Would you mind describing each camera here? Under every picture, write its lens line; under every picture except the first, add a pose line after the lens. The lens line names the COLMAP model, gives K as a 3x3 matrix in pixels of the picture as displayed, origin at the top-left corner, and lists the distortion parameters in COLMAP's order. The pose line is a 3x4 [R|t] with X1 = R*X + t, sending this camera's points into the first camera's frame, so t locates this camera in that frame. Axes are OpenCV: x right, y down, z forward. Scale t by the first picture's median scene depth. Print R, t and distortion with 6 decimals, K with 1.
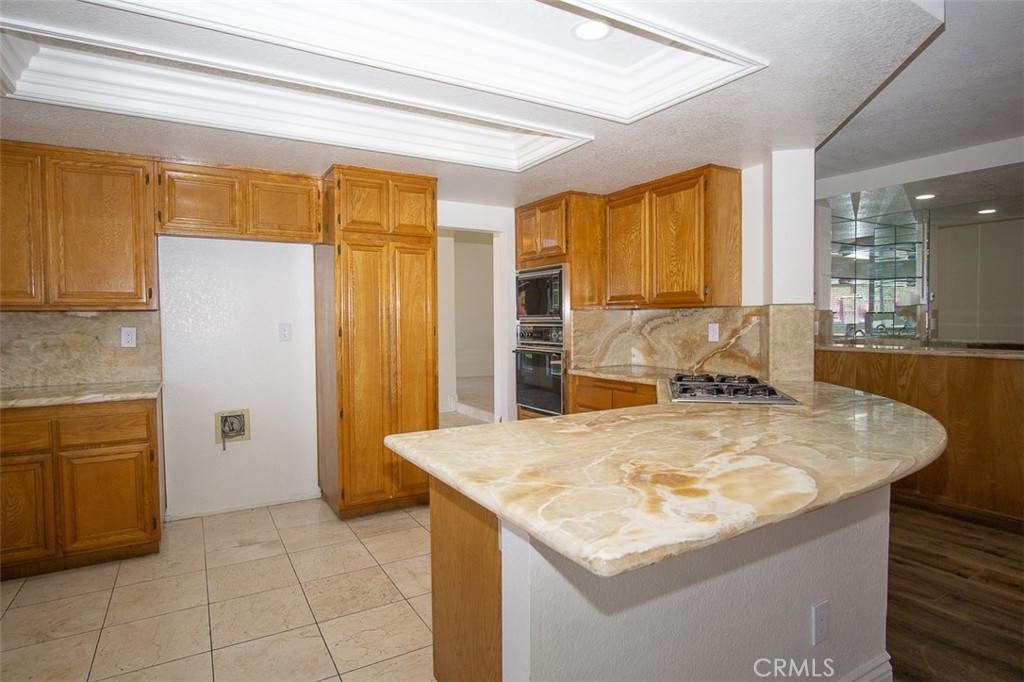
lens RADIAL K [[551.9, 0, 513.5], [0, 551.9, 340.8], [0, 0, 1]] dist [0.011357, -0.001554]
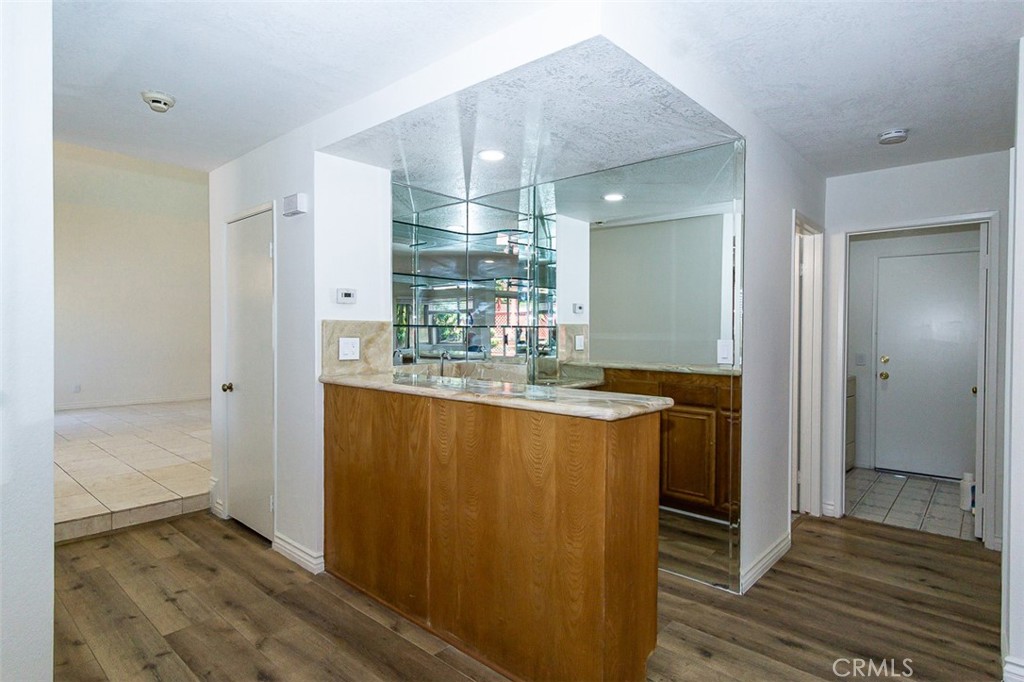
lens RADIAL K [[551.9, 0, 510.4], [0, 551.9, 339.8], [0, 0, 1]] dist [0.011357, -0.001554]
pose [[0.954392, 0.017336, 0.298052, 0.178891], [-0.009770, 0.999592, -0.026854, -0.005656], [-0.298396, 0.022717, 0.954172, 0.112434]]
